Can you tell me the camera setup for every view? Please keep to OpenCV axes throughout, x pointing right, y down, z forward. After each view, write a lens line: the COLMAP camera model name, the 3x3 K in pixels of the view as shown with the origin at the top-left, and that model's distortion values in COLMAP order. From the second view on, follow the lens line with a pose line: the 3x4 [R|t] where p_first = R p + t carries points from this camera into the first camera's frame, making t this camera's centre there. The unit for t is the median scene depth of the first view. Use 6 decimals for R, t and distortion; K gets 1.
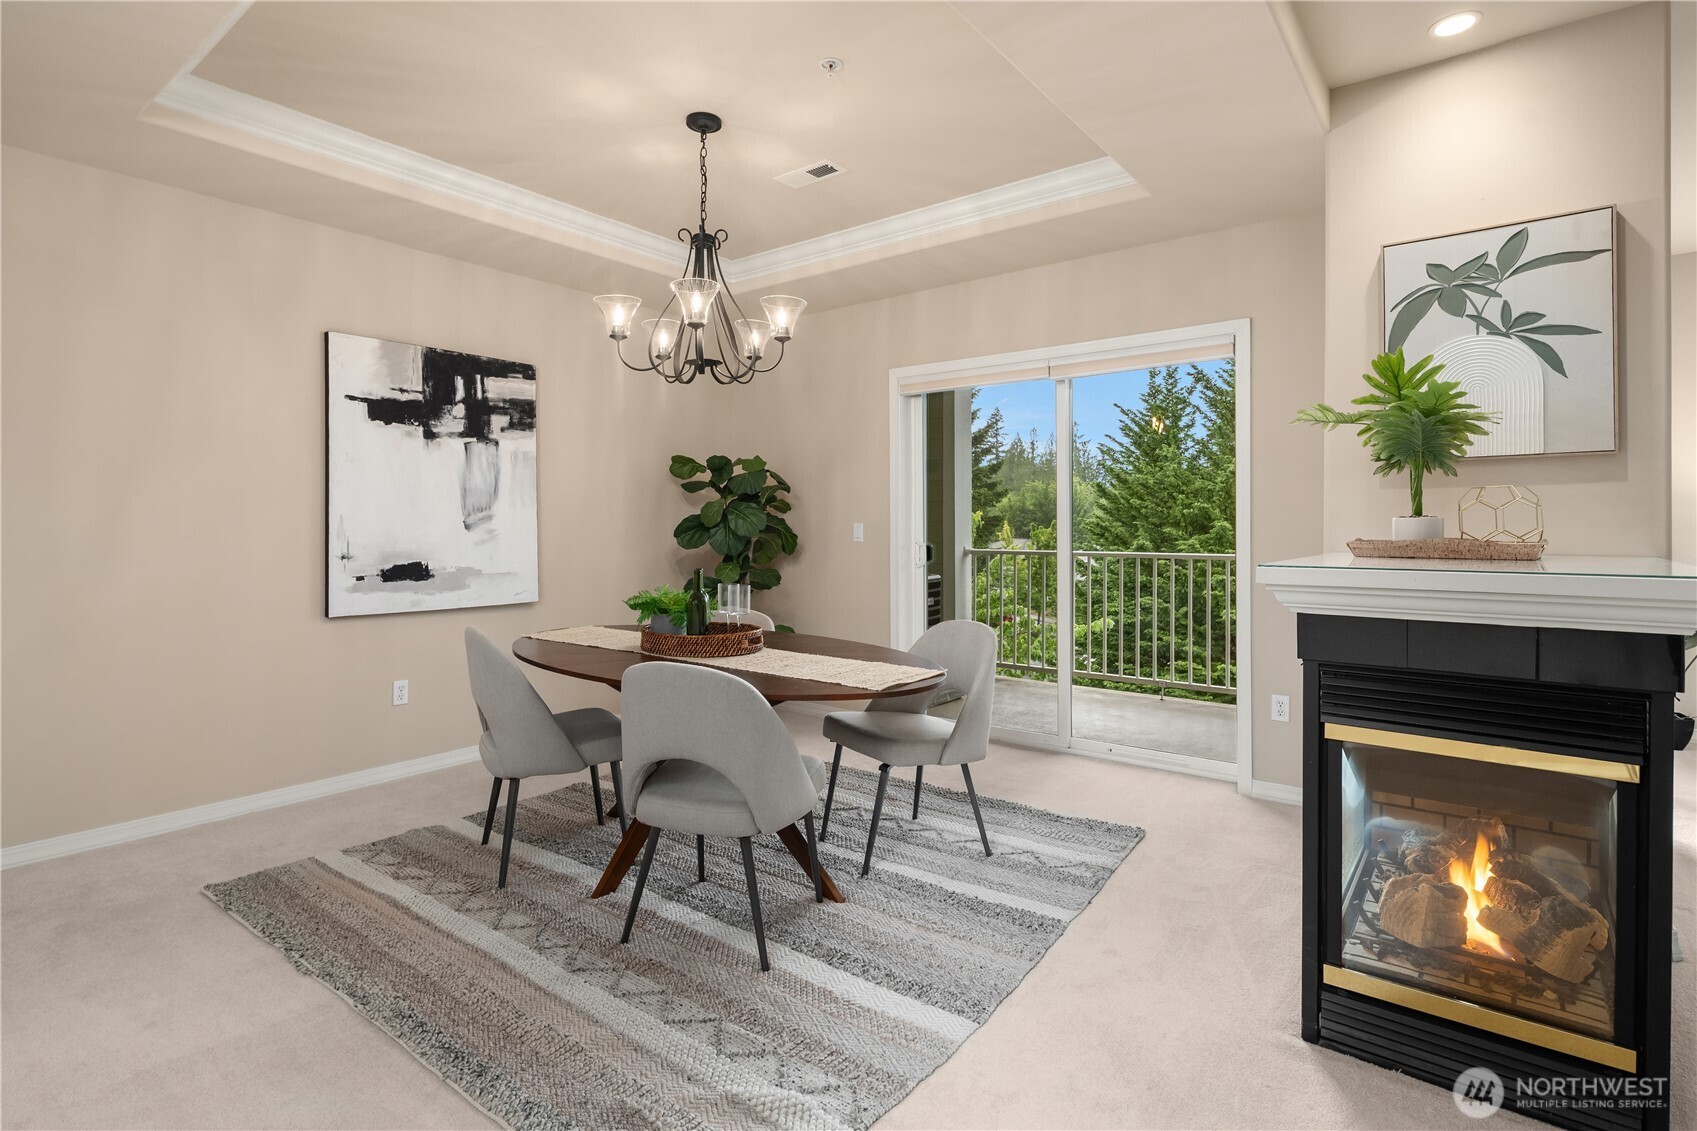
lens RADIAL K [[855.4, 0, 856.9], [0, 855.4, 527.5], [0, 0, 1]] dist [0.002423, -0.004741]
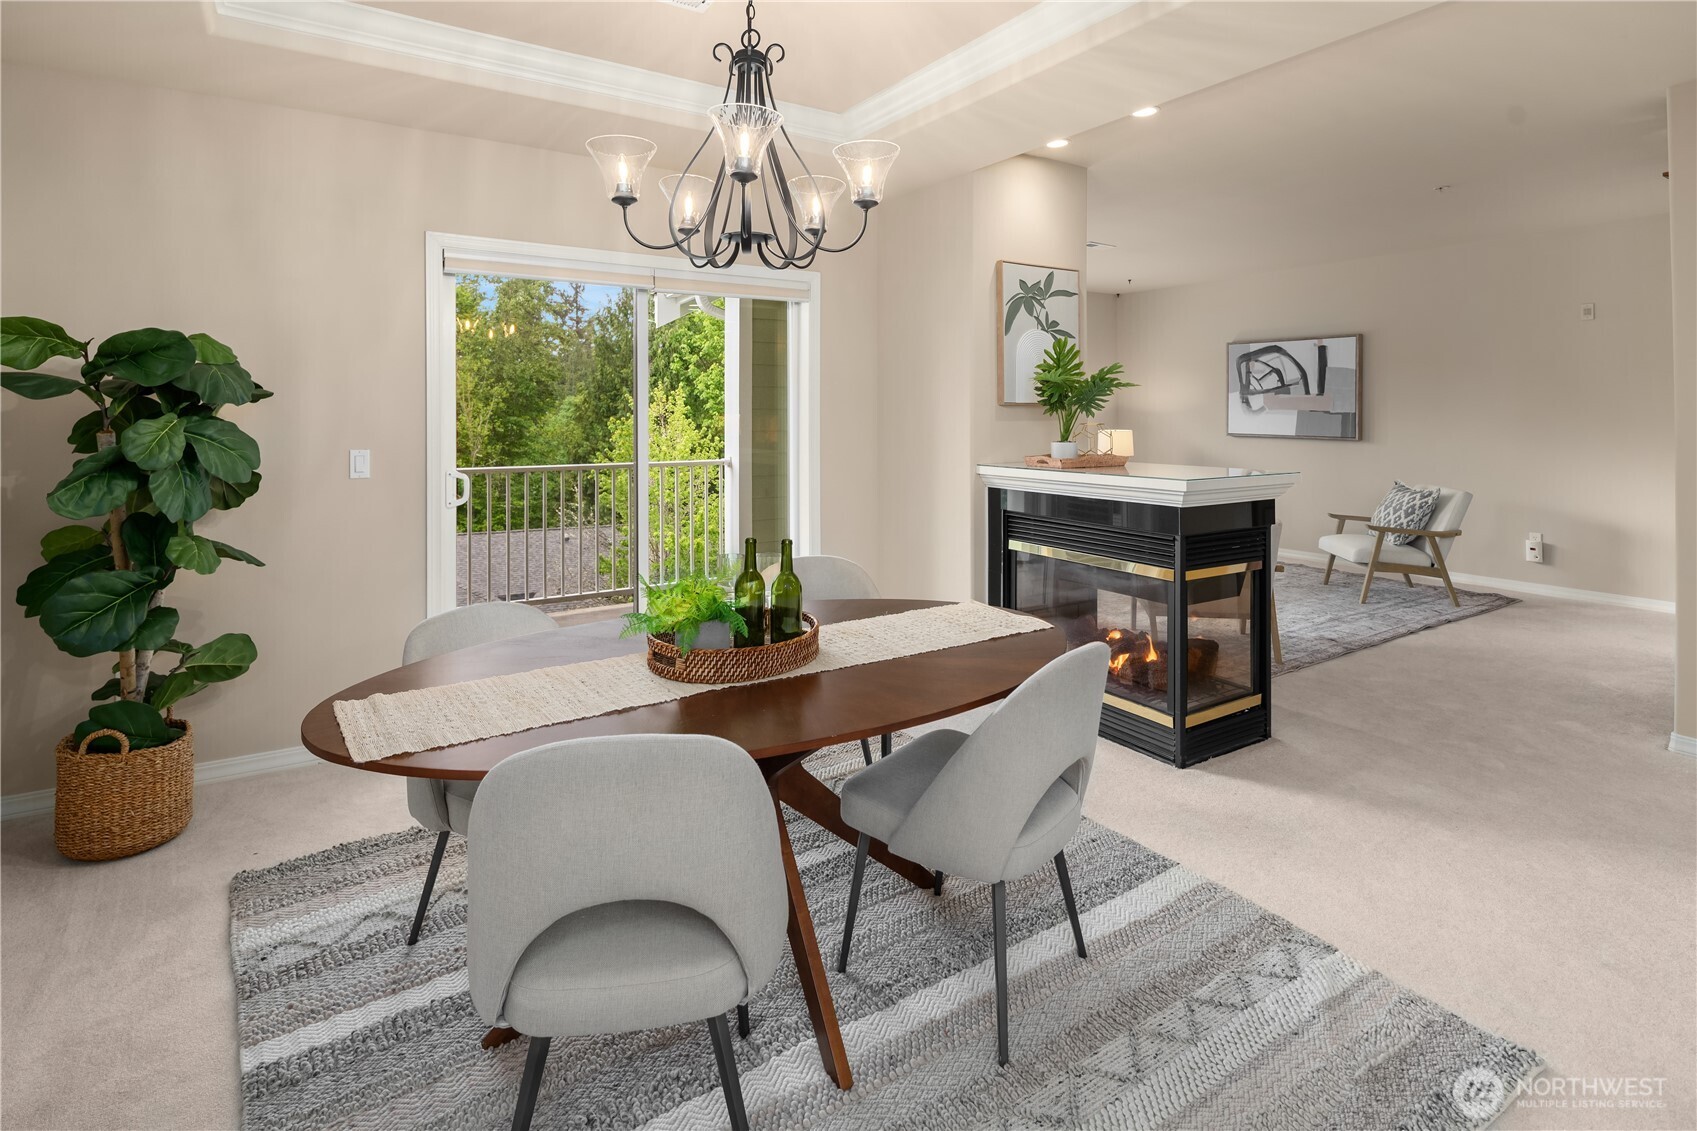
lens RADIAL K [[855.4, 0, 758.6], [0, 855.4, 415.5], [0, 0, 1]] dist [0.002423, -0.004741]
pose [[0.338273, 0.003127, 0.941043, -0.824631], [0.001282, 0.999992, -0.003784, -0.042589], [-0.941047, 0.002487, 0.338266, 0.769001]]
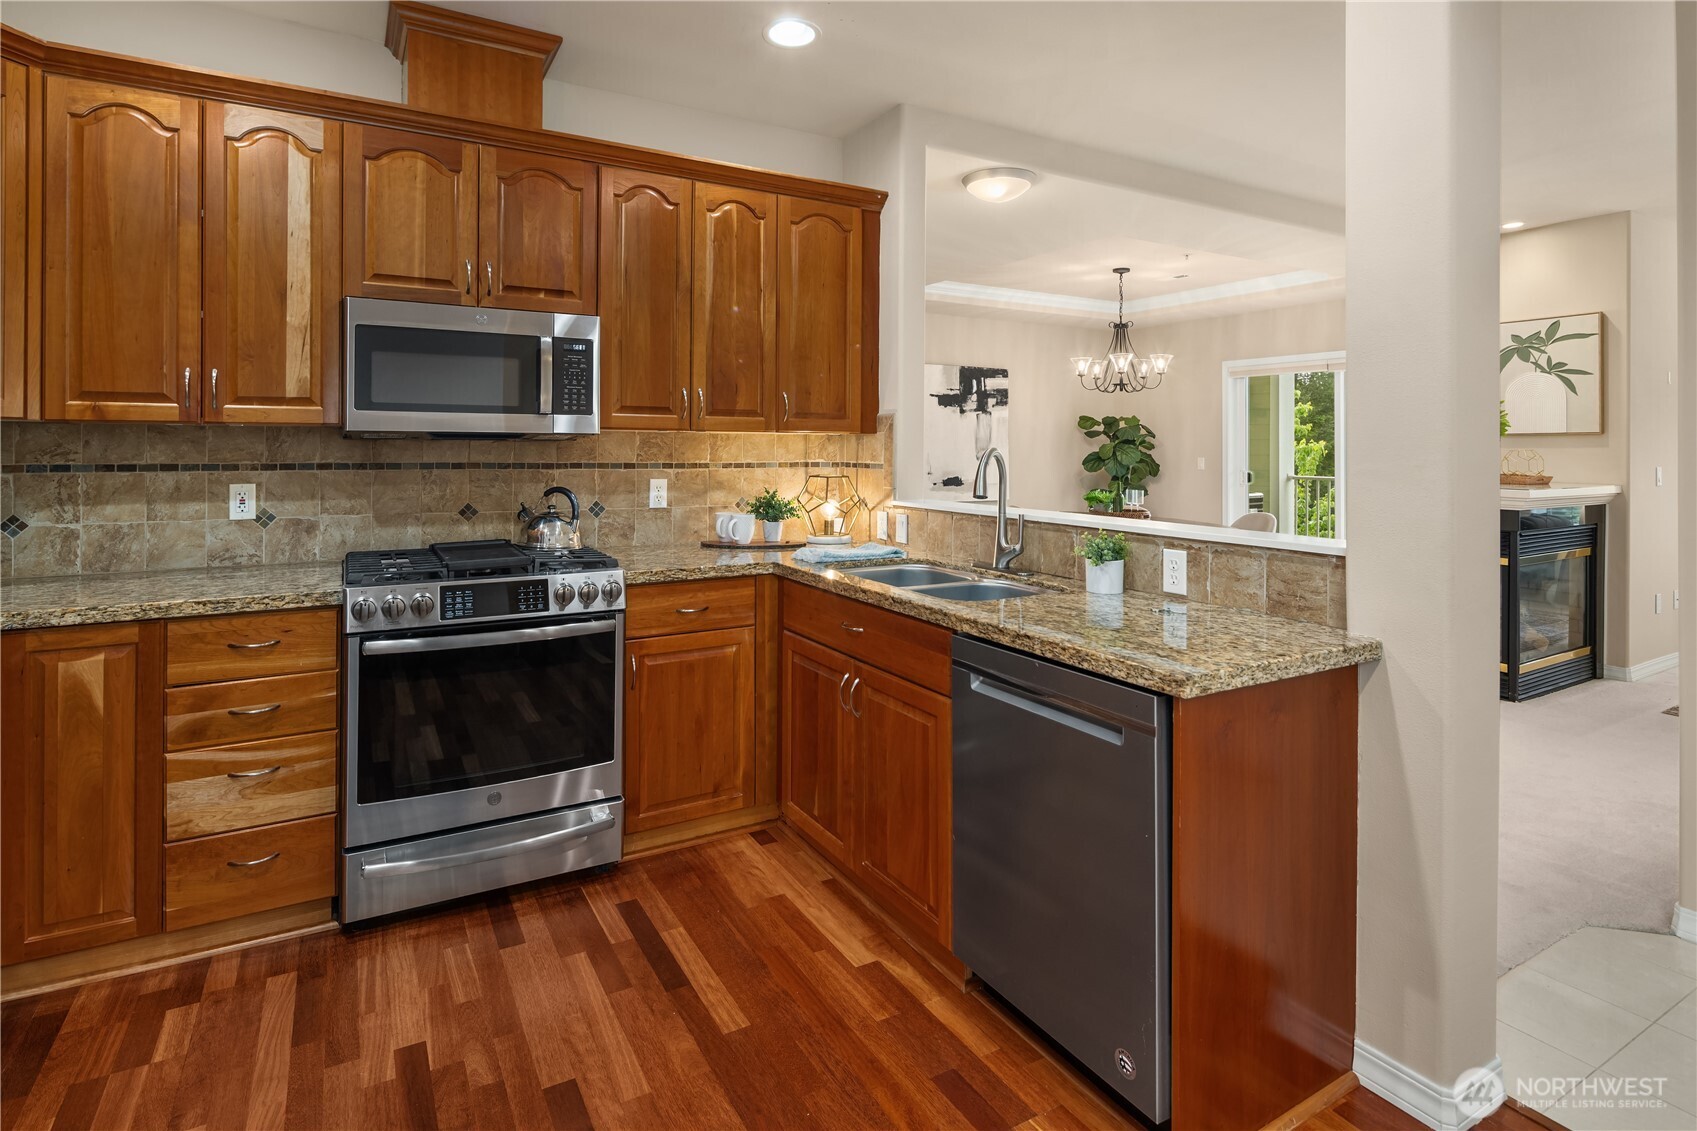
lens RADIAL K [[855.4, 0, 846.6], [0, 855.4, 441.8], [0, 0, 1]] dist [0.002423, -0.004741]
pose [[0.923077, 0.004479, -0.384589, 0.009206], [-0.008091, 0.999937, -0.007774, -0.028003], [0.384530, 0.010288, 0.923055, -1.177516]]
